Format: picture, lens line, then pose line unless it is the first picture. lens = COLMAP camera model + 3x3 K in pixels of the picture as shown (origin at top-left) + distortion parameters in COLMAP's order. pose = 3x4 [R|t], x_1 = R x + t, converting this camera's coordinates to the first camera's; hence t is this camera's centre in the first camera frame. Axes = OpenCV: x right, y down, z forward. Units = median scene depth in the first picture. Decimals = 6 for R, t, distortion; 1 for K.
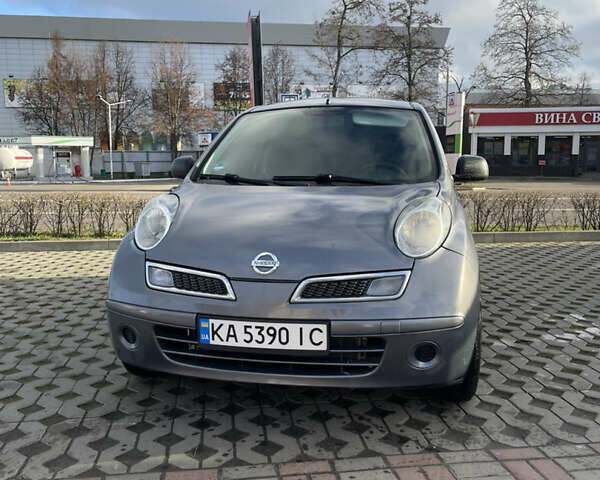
lens RADIAL K [[600.5, 0, 300.0], [0, 600.5, 240.0], [0, 0, 1]] dist [0.051147, -0.031069]
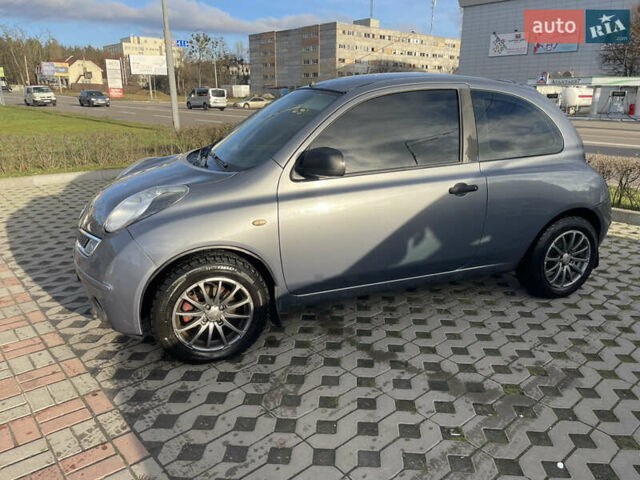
lens RADIAL K [[476.2, 0, 315.1], [0, 476.2, 240.3], [0, 0, 1]] dist [0.034978, -0.005604]
pose [[0.555559, 0.244689, -0.794658, 1.280705], [-0.114051, 0.969111, 0.218671, -0.232673], [0.823618, -0.030854, 0.566305, 0.798384]]
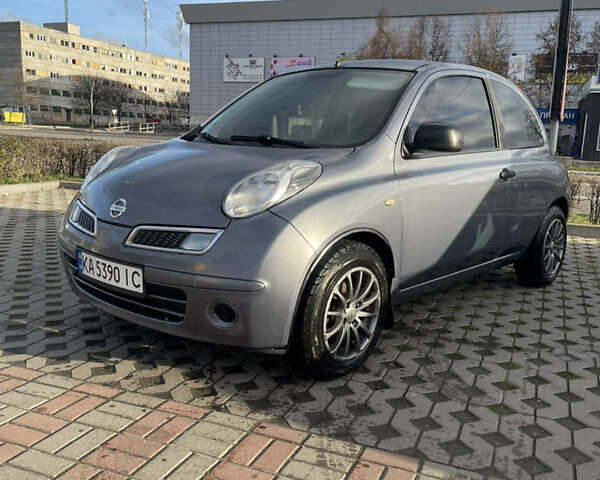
lens RADIAL K [[600.5, 0, 300.0], [0, 600.5, 240.0], [0, 0, 1]] dist [0.051147, -0.031069]
pose [[0.869791, 0.122955, -0.477855, 0.780927], [-0.104214, 0.992385, 0.065656, -0.011978], [0.482289, -0.007308, 0.875982, 0.184701]]
